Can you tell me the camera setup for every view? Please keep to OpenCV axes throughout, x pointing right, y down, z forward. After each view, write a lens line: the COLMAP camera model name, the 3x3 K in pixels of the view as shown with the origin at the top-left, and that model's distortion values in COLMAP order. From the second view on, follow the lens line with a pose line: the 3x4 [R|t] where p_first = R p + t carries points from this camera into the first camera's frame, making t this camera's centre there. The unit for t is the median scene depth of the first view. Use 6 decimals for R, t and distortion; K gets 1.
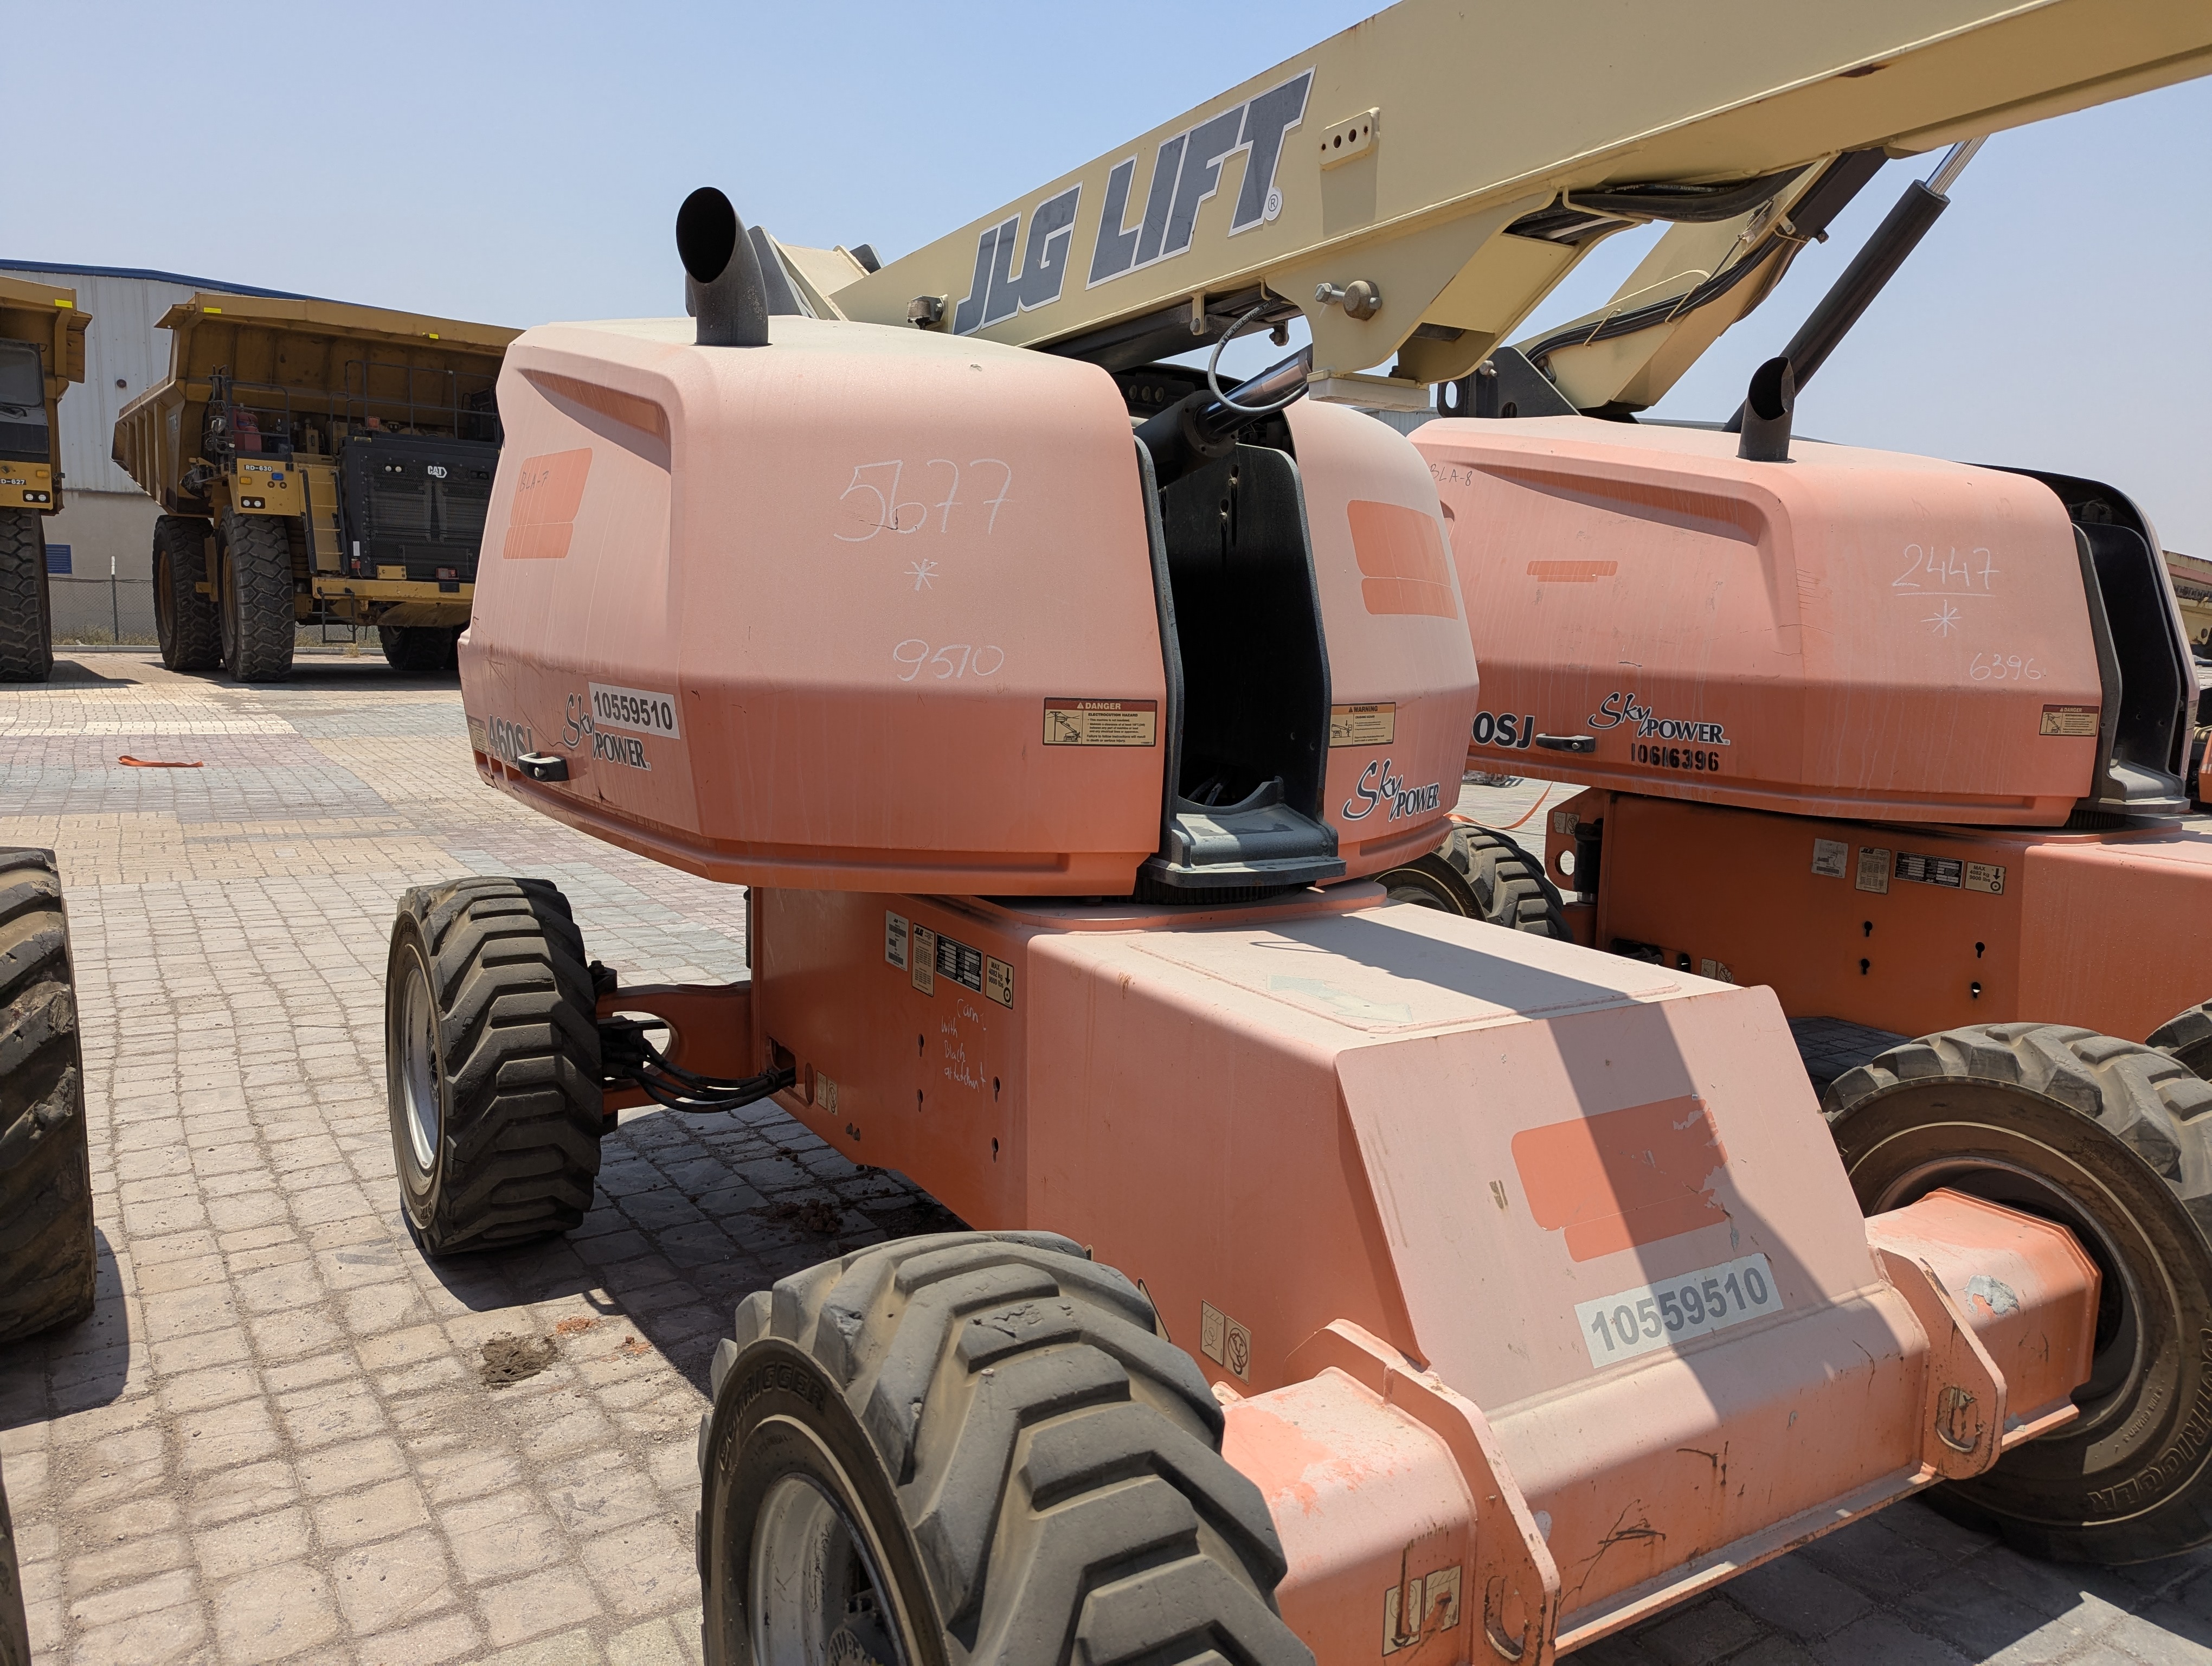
lens RADIAL K [[1558.1, 0, 1106.0], [0, 1558.1, 833.0], [0, 0, 1]] dist [0.052185, -0.049186]
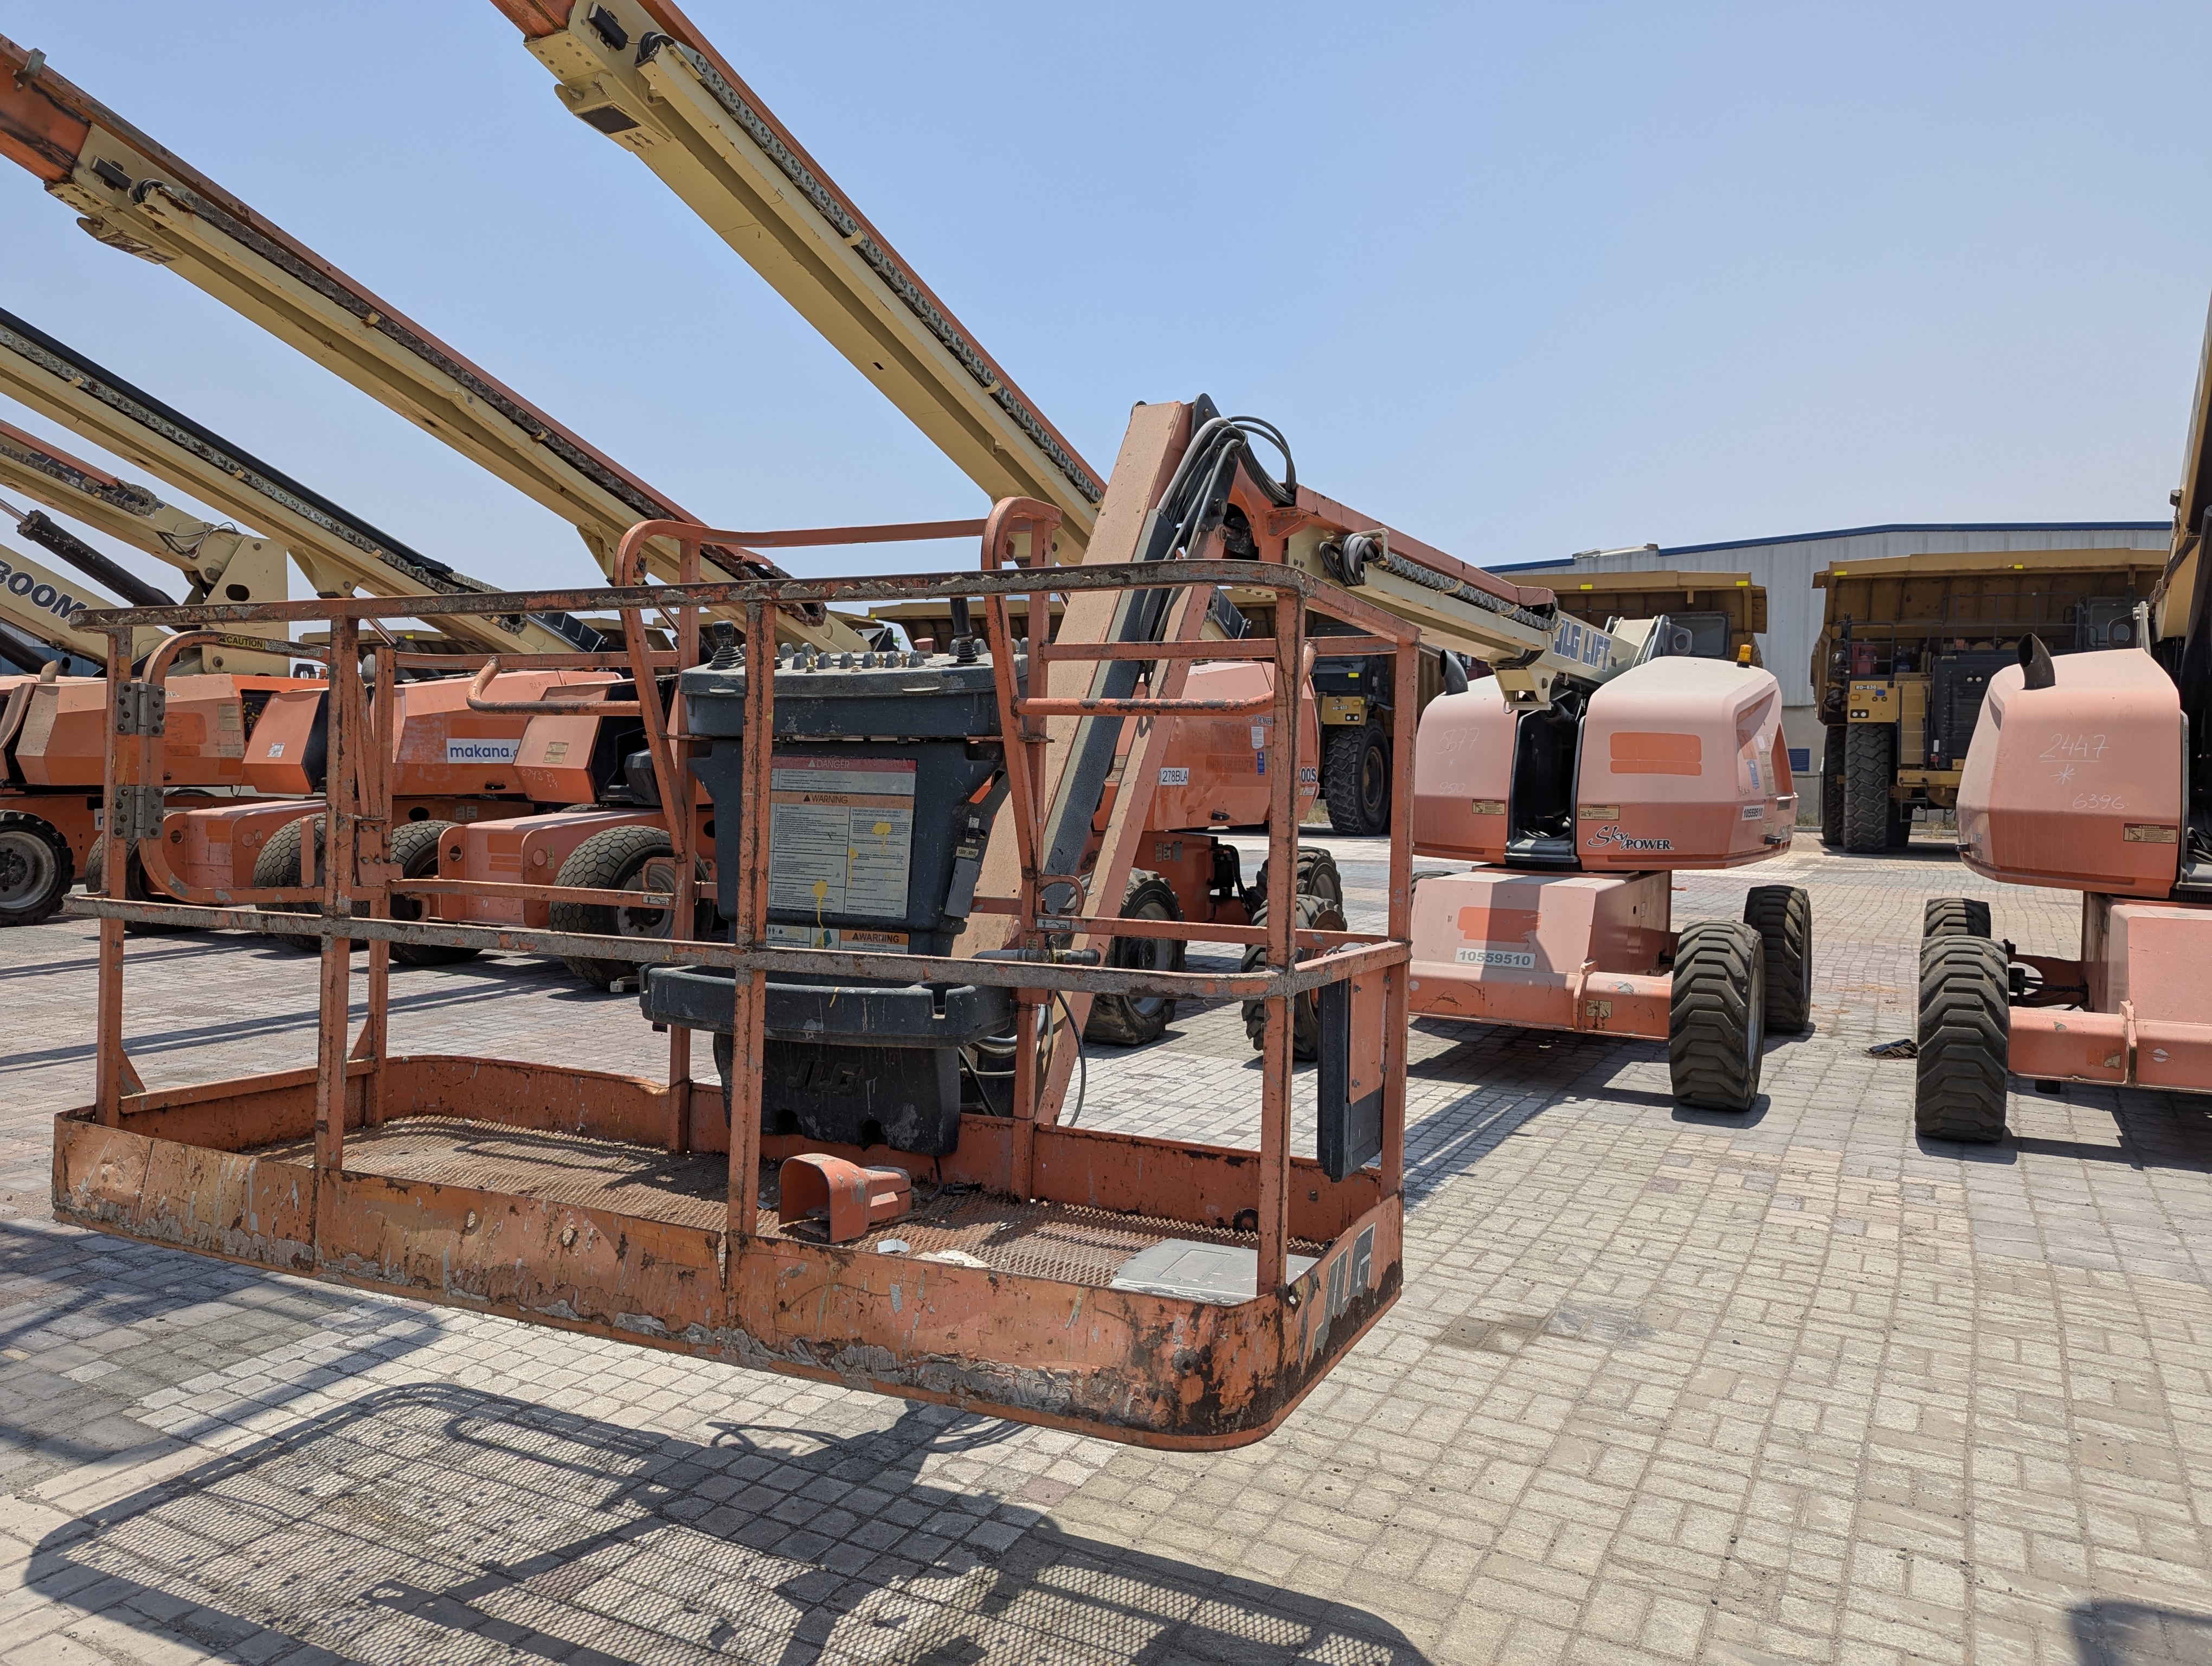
lens RADIAL K [[1557.2, 0, 1137.5], [0, 1557.2, 834.3], [0, 0, 1]] dist [0.065141, -0.071812]
pose [[0.505967, 0.018882, -0.862346, 0.512862], [-0.123779, 0.991002, -0.050926, 0.050795], [0.853625, 0.132507, 0.503751, -0.263685]]
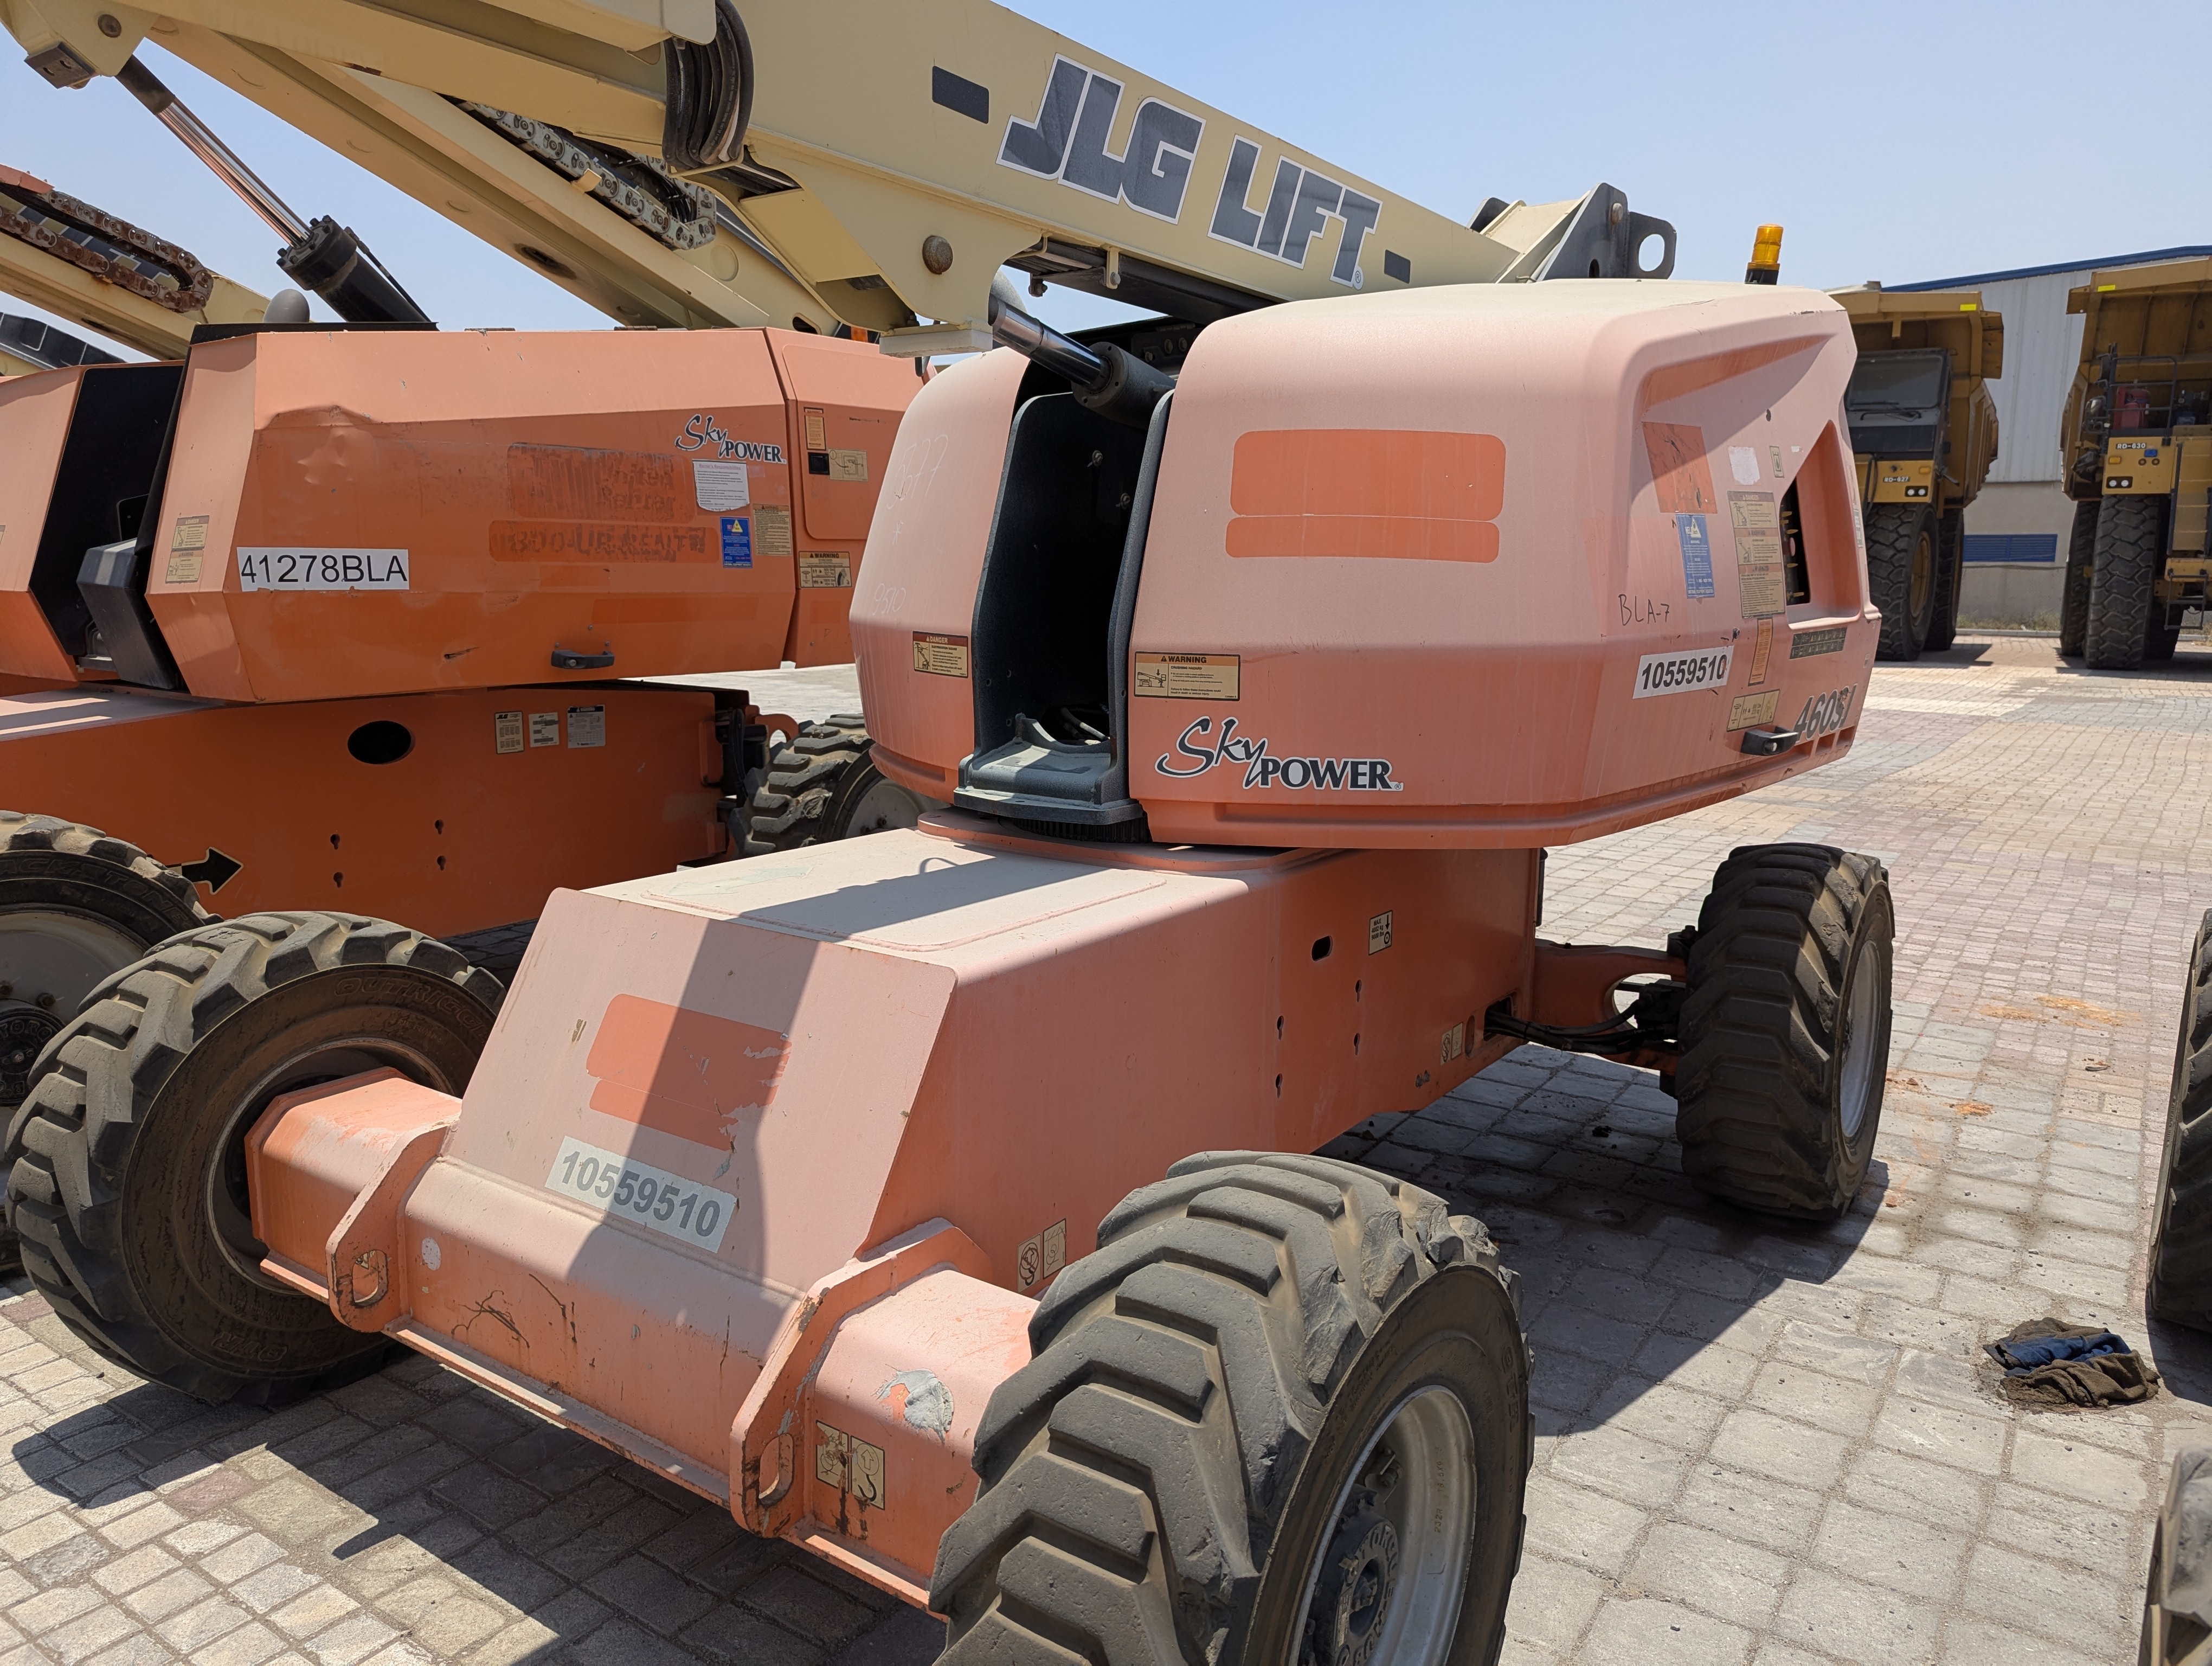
lens RADIAL K [[1557.2, 0, 1137.5], [0, 1557.2, 834.3], [0, 0, 1]] dist [0.065141, -0.071812]
pose [[0.396858, 0.136062, -0.907740, 0.240395], [-0.129733, 0.987339, 0.091275, -0.013575], [0.908666, 0.081540, 0.409485, 0.141904]]
